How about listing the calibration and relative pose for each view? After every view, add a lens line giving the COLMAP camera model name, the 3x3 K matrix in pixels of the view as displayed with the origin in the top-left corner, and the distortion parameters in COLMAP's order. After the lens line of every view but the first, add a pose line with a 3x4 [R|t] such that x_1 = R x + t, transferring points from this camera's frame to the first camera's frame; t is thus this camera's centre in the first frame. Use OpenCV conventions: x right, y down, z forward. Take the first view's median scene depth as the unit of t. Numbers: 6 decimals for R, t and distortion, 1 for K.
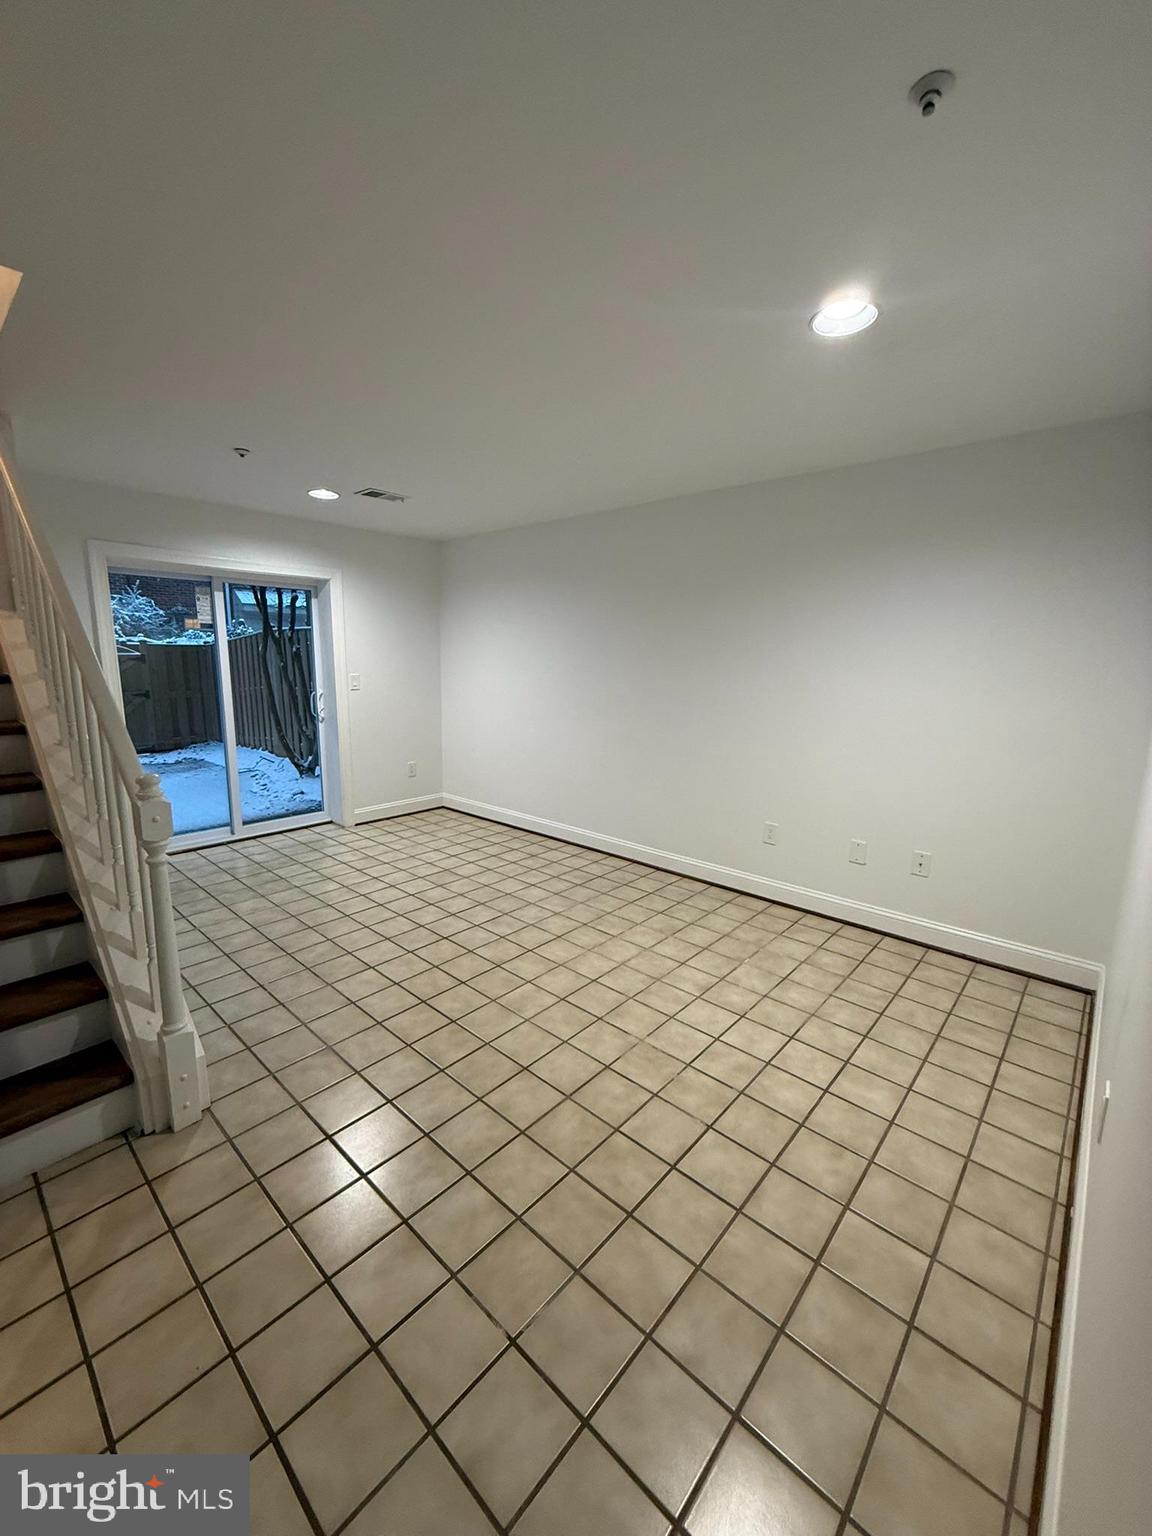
lens RADIAL K [[615.0, 0, 570.3], [0, 615.0, 762.7], [0, 0, 1]] dist [0.002653, 0.000326]
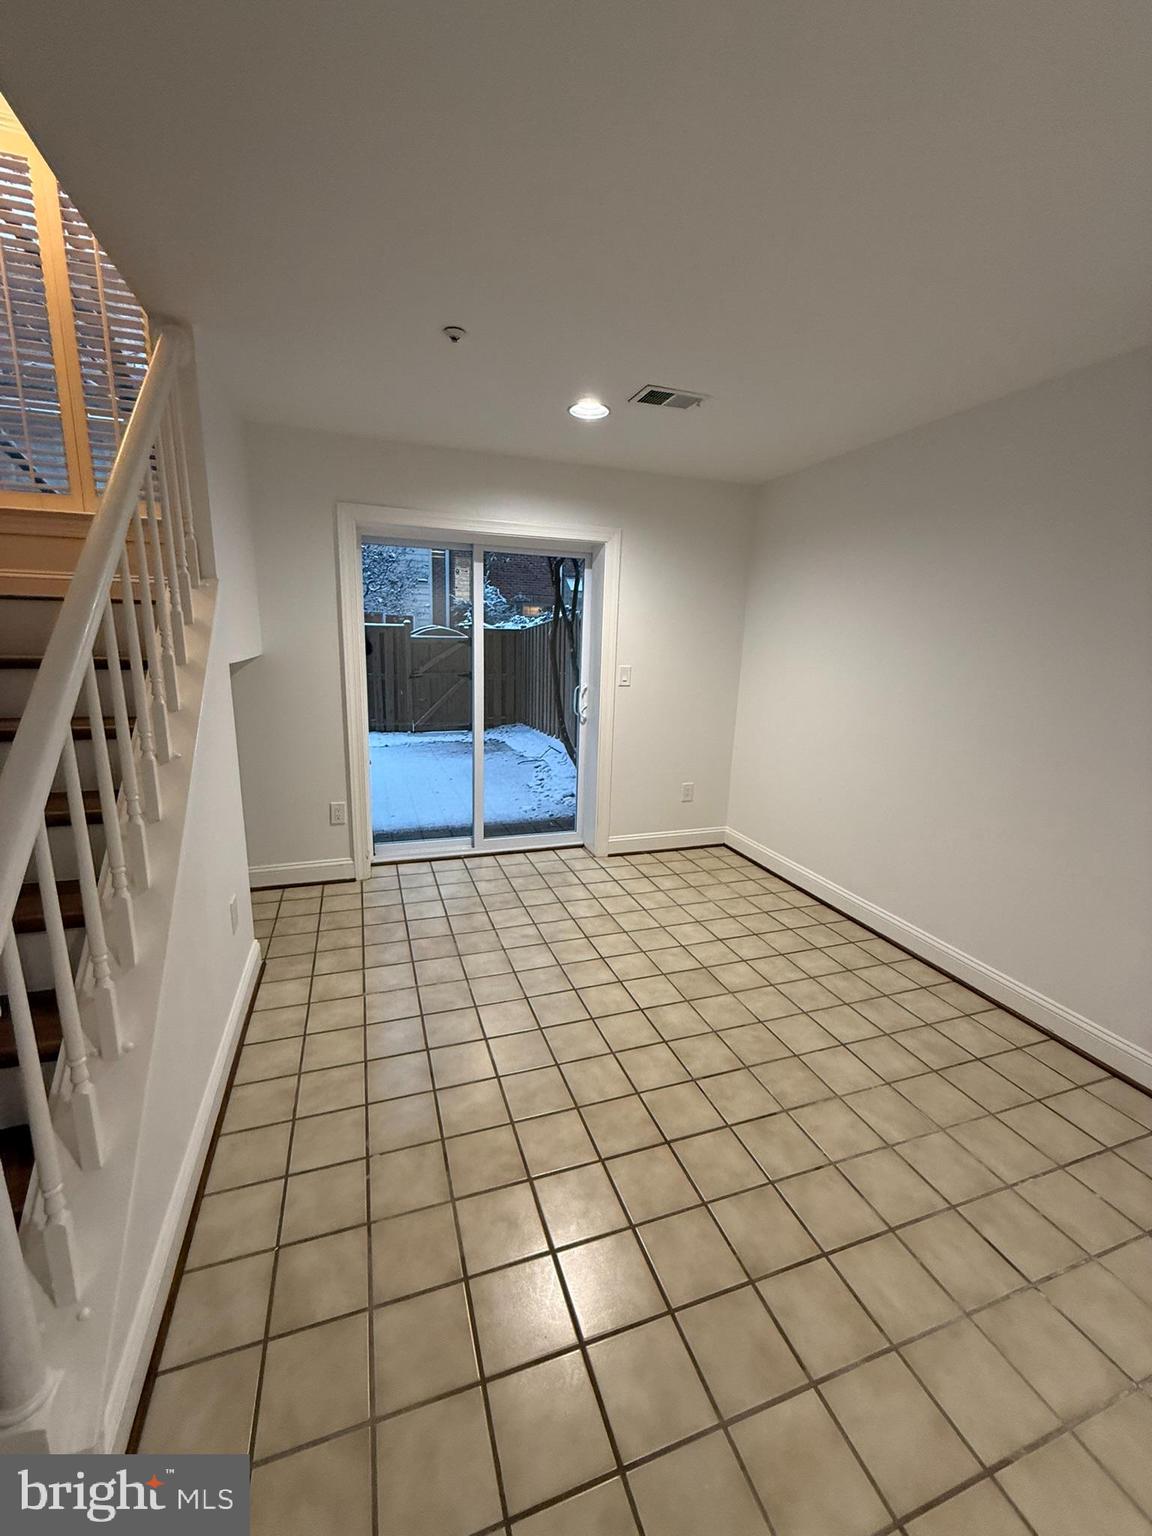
lens RADIAL K [[615.0, 0, 571.5], [0, 615.0, 765.1], [0, 0, 1]] dist [0.002653, 0.000326]
pose [[0.877229, 0.111733, -0.466889, -0.038035], [-0.101207, 0.993723, 0.047656, -0.055597], [0.469284, 0.005447, 0.883031, 0.317452]]
